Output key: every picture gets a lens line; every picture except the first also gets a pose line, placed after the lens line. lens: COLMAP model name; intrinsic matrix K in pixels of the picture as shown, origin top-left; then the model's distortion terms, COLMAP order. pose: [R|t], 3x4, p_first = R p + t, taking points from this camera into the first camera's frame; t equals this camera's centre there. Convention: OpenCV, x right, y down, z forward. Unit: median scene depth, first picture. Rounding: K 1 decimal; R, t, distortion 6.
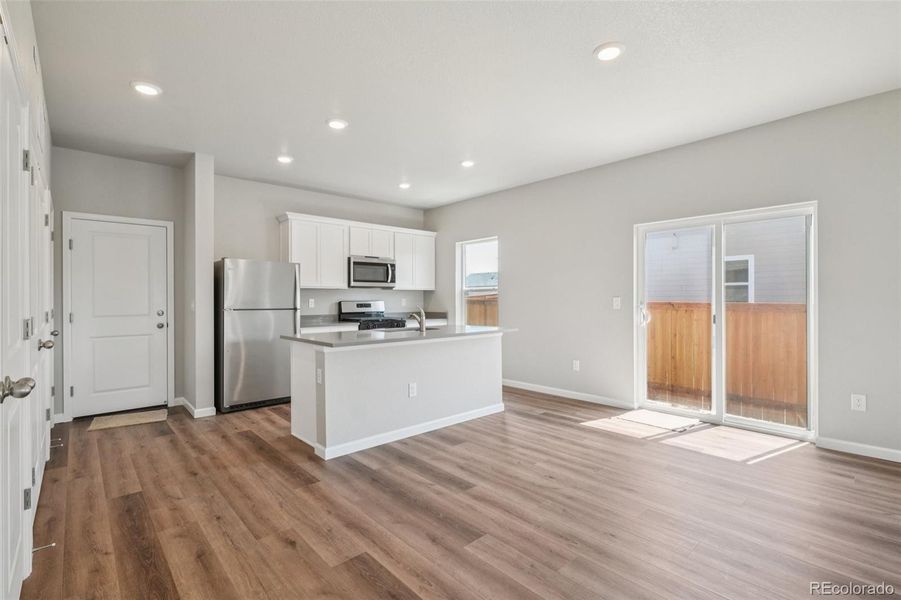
lens RADIAL K [[418.6, 0, 448.9], [0, 418.6, 298.1], [0, 0, 1]] dist [-0.005372, 0.000766]
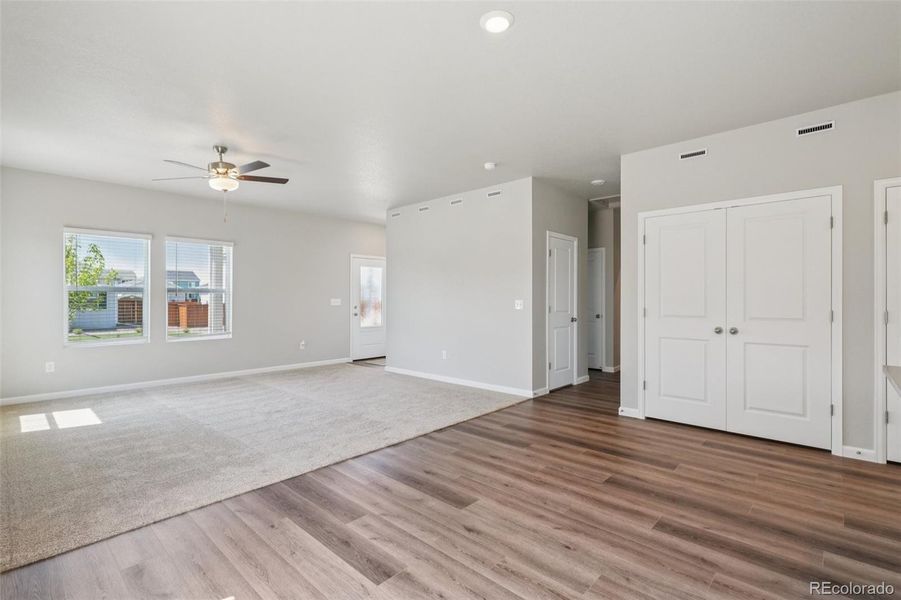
lens RADIAL K [[418.6, 0, 448.5], [0, 418.6, 299.7], [0, 0, 1]] dist [-0.005372, 0.000766]
pose [[-0.996215, 0.004860, -0.086788, 0.450072], [0.004963, 0.999987, -0.000973, -0.001115], [0.086782, -0.001400, -0.996226, 1.502858]]
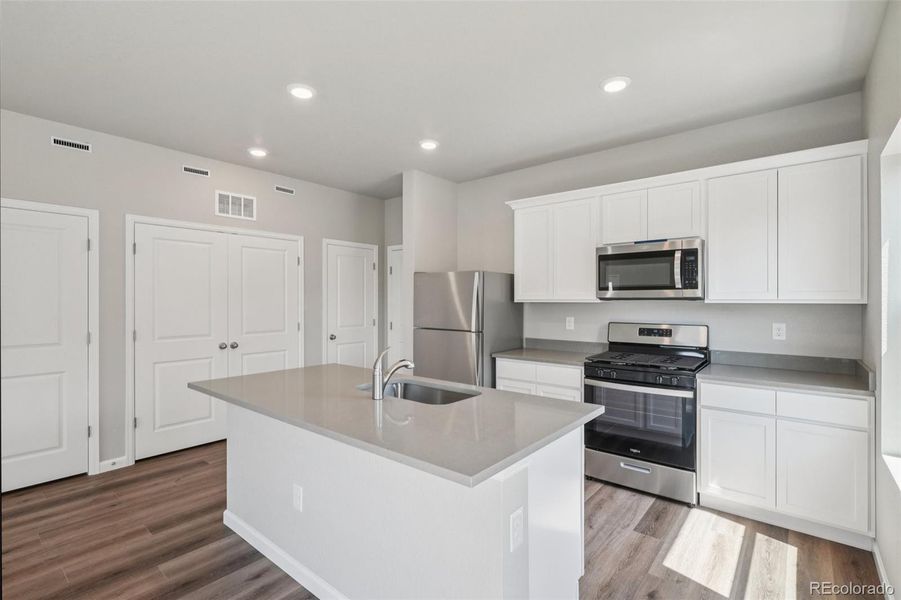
lens RADIAL K [[418.6, 0, 452.7], [0, 418.6, 299.5], [0, 0, 1]] dist [-0.005372, 0.000766]
pose [[0.145785, 0.002405, -0.989313, 0.570058], [0.002587, 0.999993, 0.002812, -0.052289], [0.989313, -0.002969, 0.145778, 1.302432]]
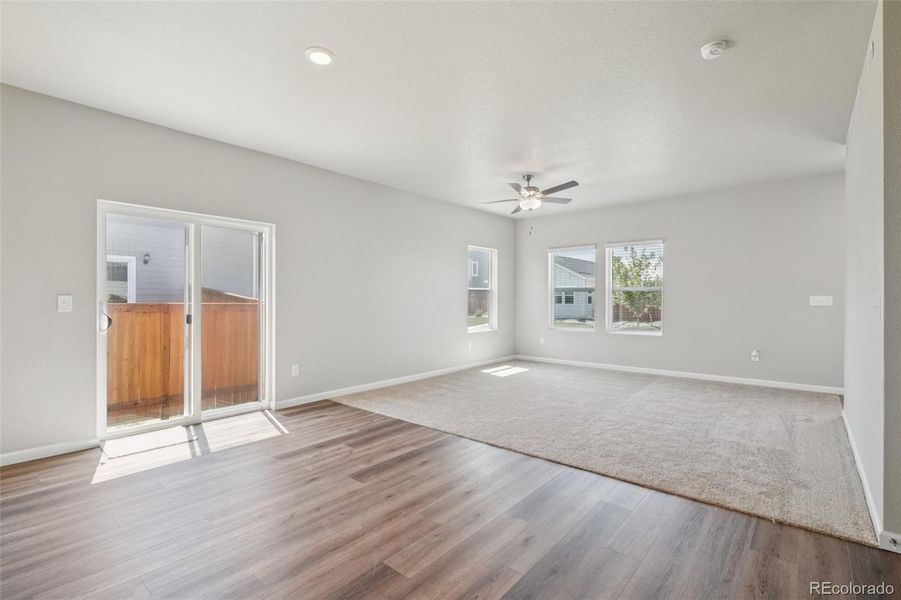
lens RADIAL K [[418.6, 0, 455.0], [0, 418.6, 299.3], [0, 0, 1]] dist [-0.005372, 0.000766]
pose [[-0.139186, 0.002536, 0.990263, -0.539562], [-0.001195, 0.999996, -0.002729, 0.007149], [-0.990266, -0.001564, -0.139182, 0.651448]]
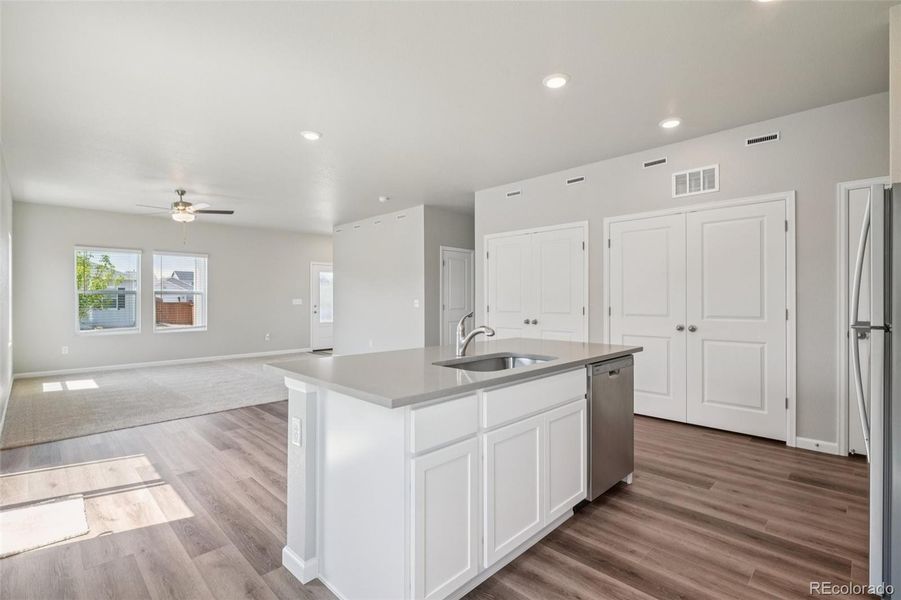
lens RADIAL K [[418.6, 0, 447.4], [0, 418.6, 300.3], [0, 0, 1]] dist [-0.005372, 0.000766]
pose [[-0.998703, 0.006857, -0.050444, -0.019538], [0.006841, 0.999976, 0.000476, 0.002165], [0.050446, 0.000131, -0.998727, 2.016073]]
